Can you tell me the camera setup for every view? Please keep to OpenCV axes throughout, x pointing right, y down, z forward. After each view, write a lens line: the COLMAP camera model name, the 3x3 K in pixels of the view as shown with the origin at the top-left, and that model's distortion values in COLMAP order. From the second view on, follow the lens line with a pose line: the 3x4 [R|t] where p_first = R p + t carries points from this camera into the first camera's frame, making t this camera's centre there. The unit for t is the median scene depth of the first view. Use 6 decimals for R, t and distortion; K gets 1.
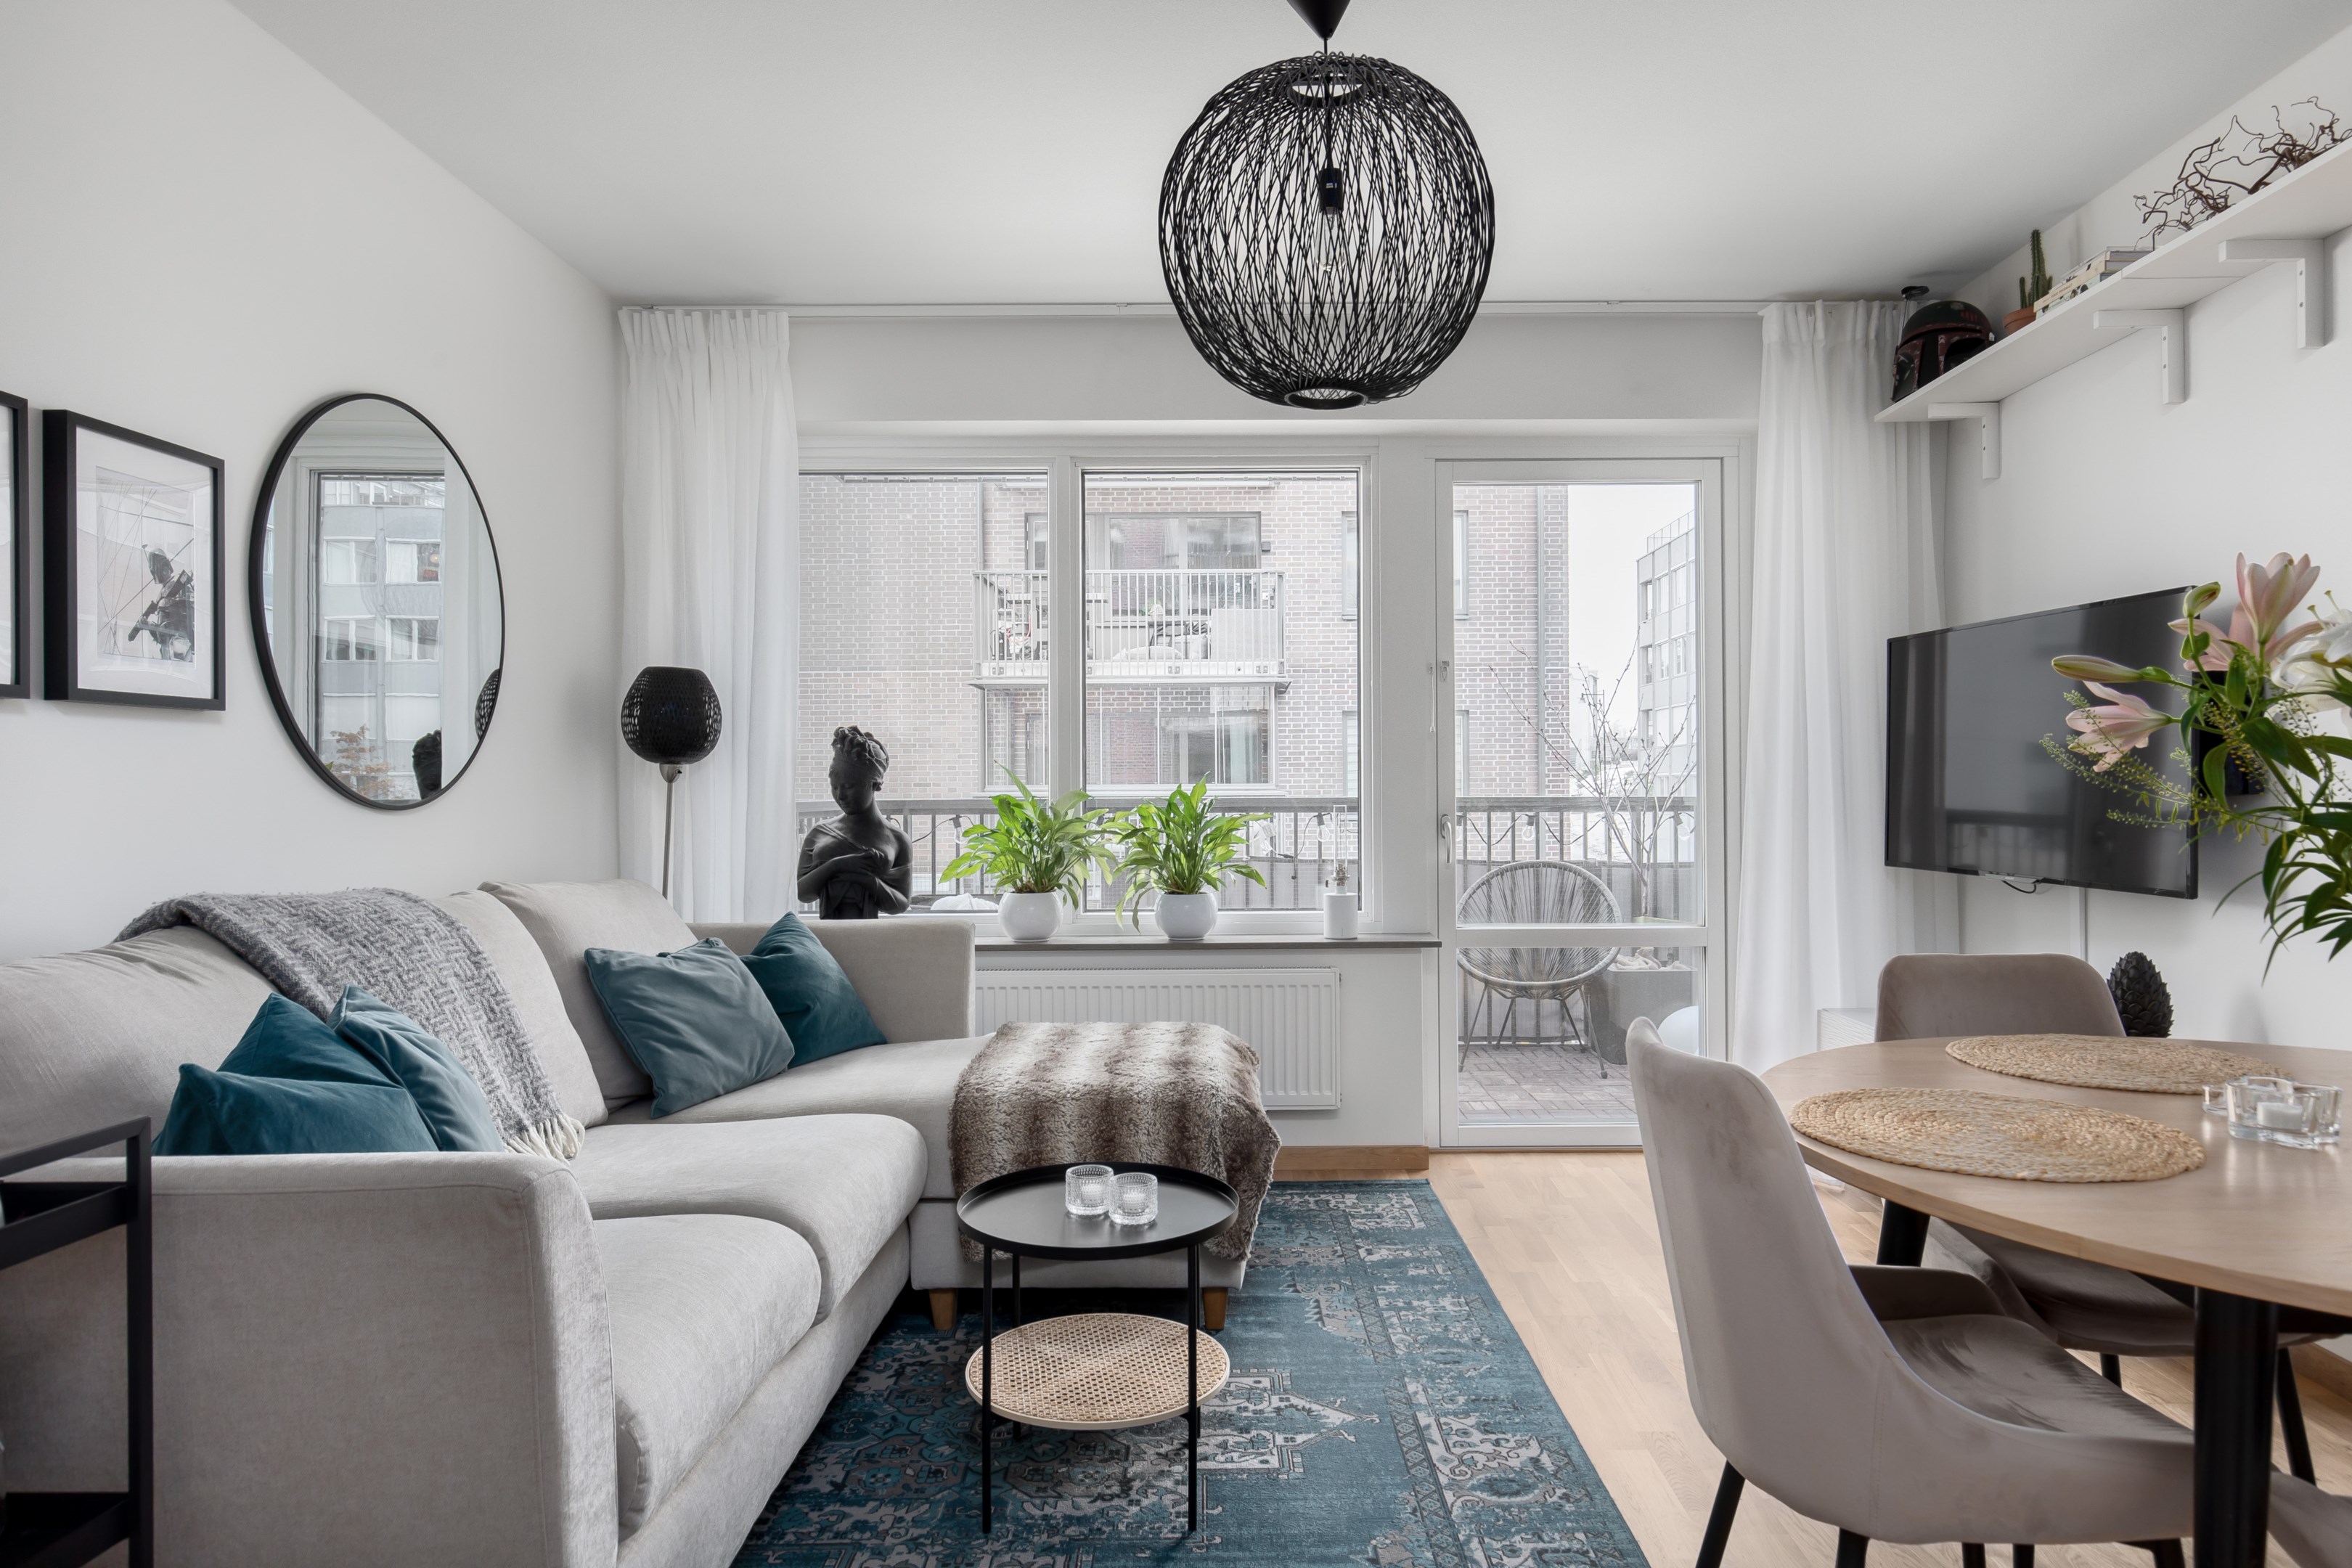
lens RADIAL K [[1435.6, 0, 1178.4], [0, 1435.6, 773.8], [0, 0, 1]] dist [0.000338, 0.006624]
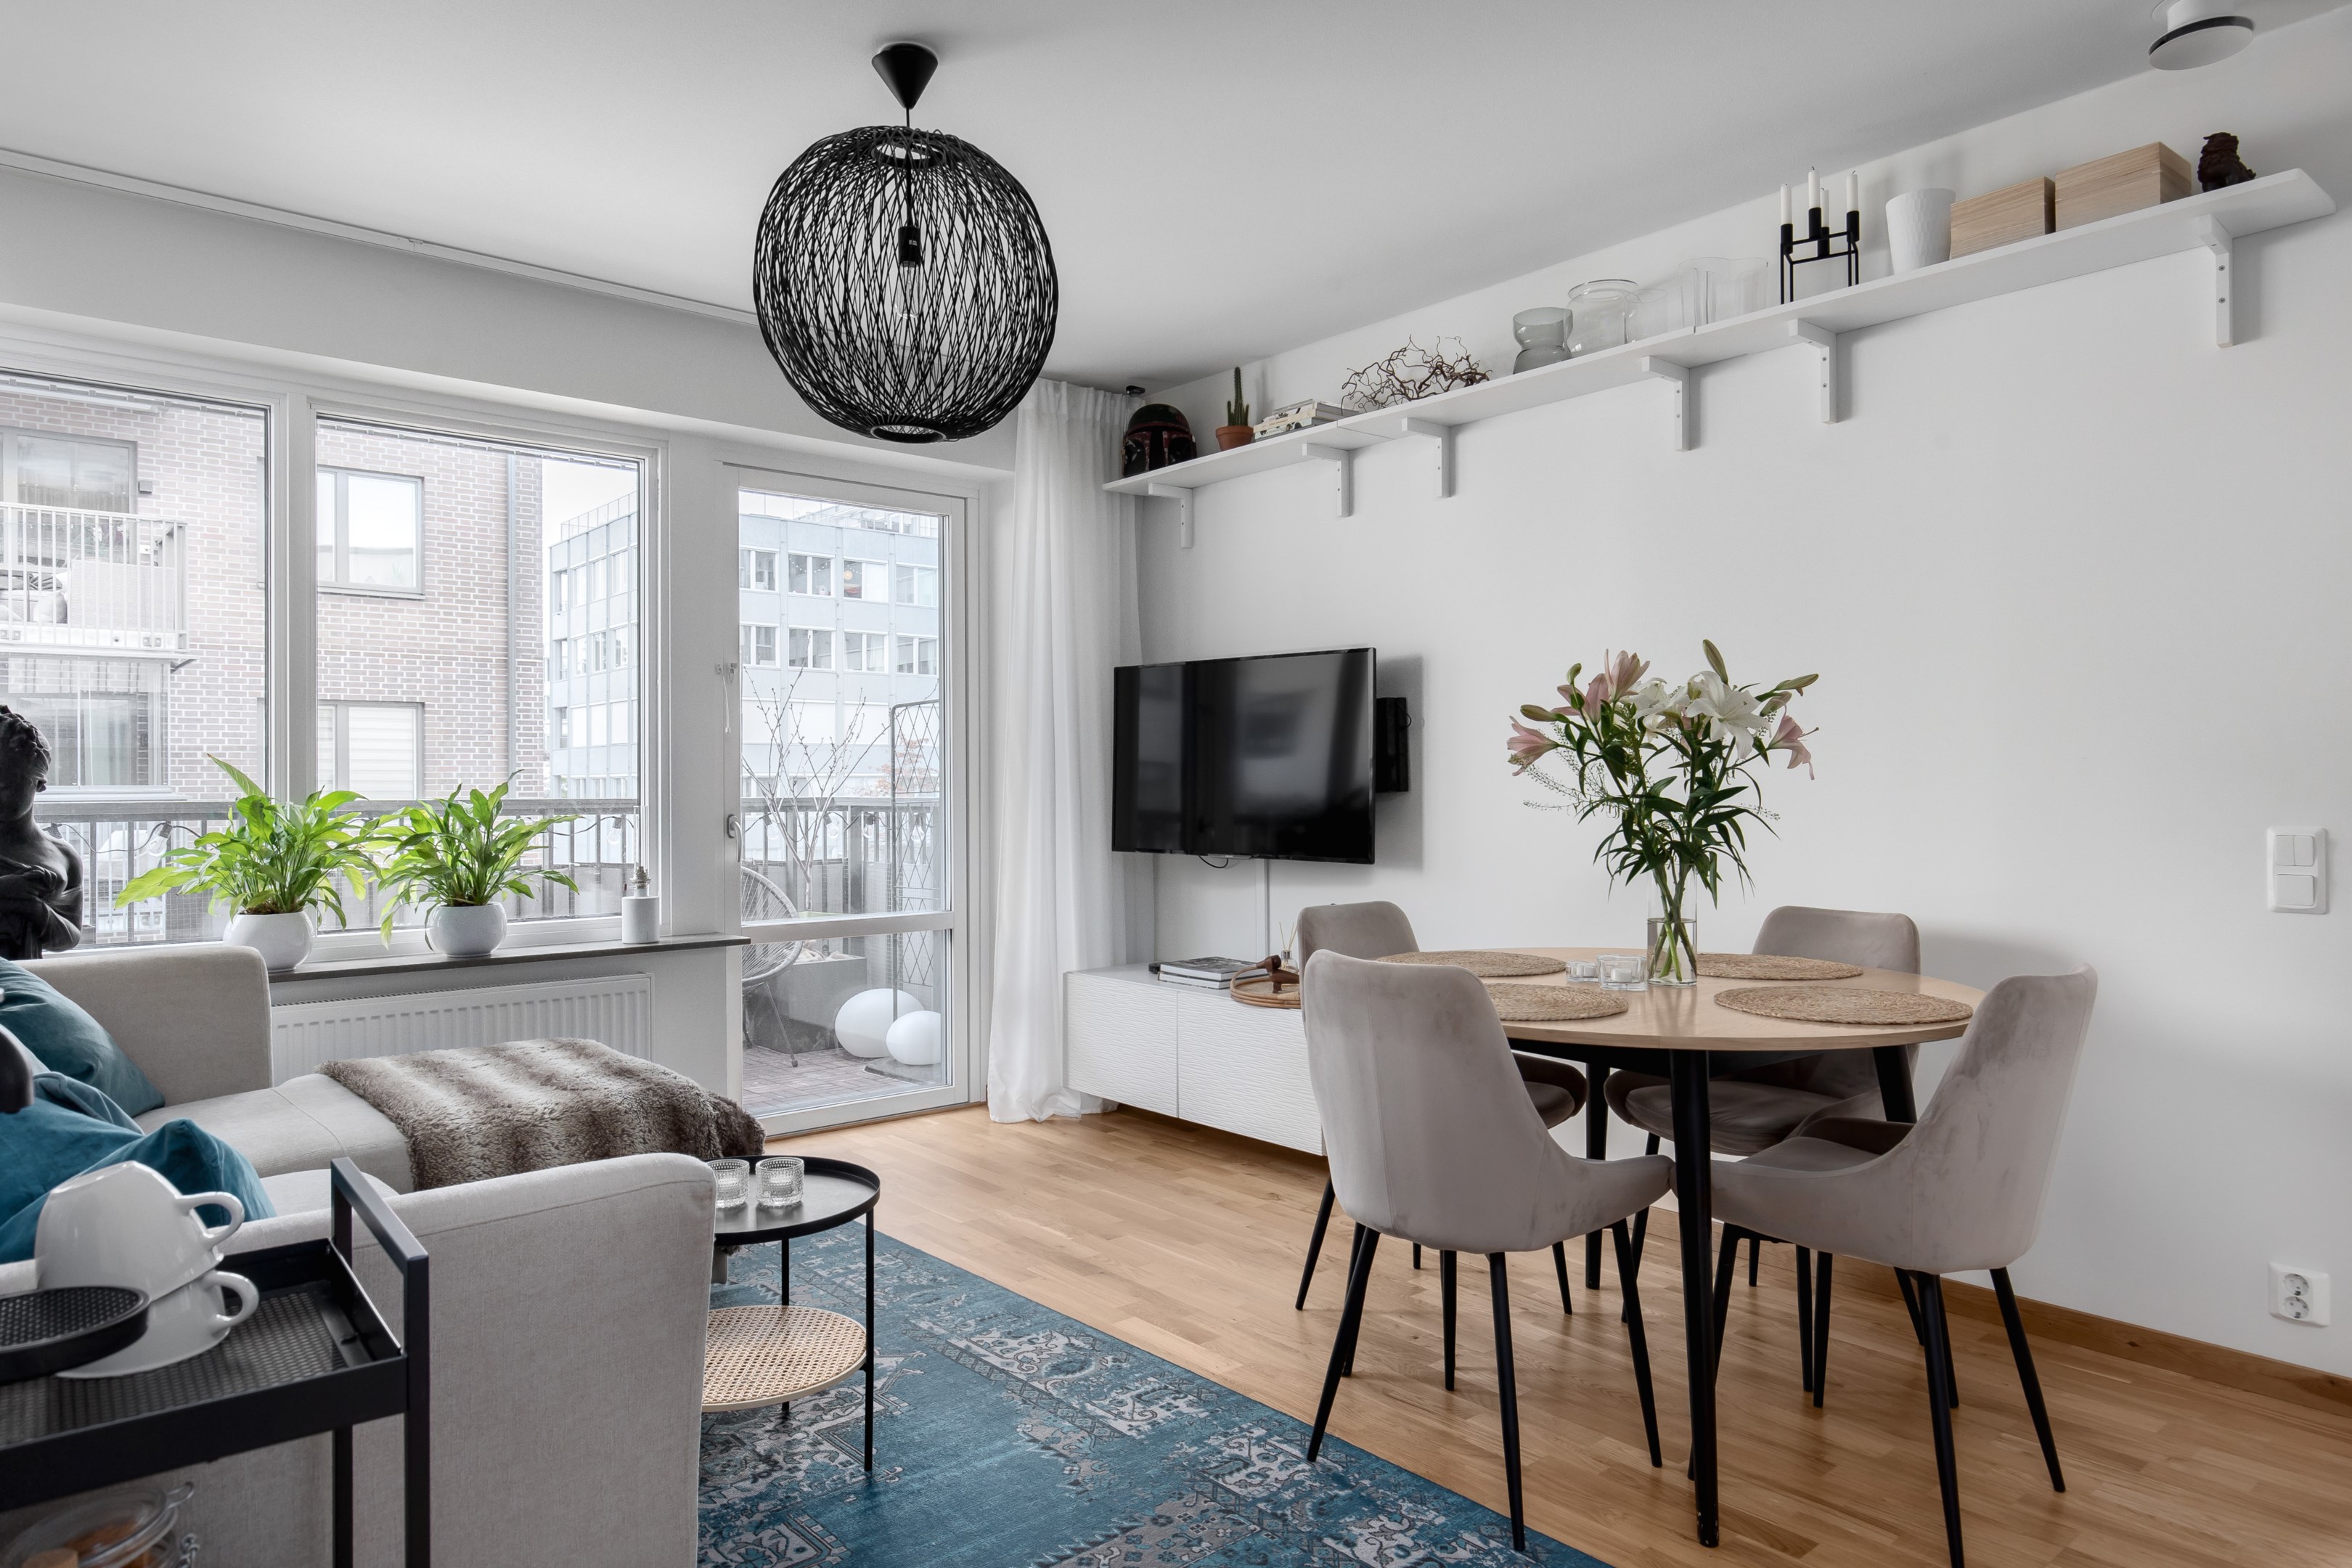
lens RADIAL K [[1486.9, 0, 1180.5], [0, 1486.9, 777.7], [0, 0, 1]] dist [0.006302, -0.001332]
pose [[0.755592, 0.005462, 0.655019, -0.290770], [-0.006163, 0.999980, -0.001230, 0.001664], [-0.655013, -0.003108, 0.755611, -0.001563]]
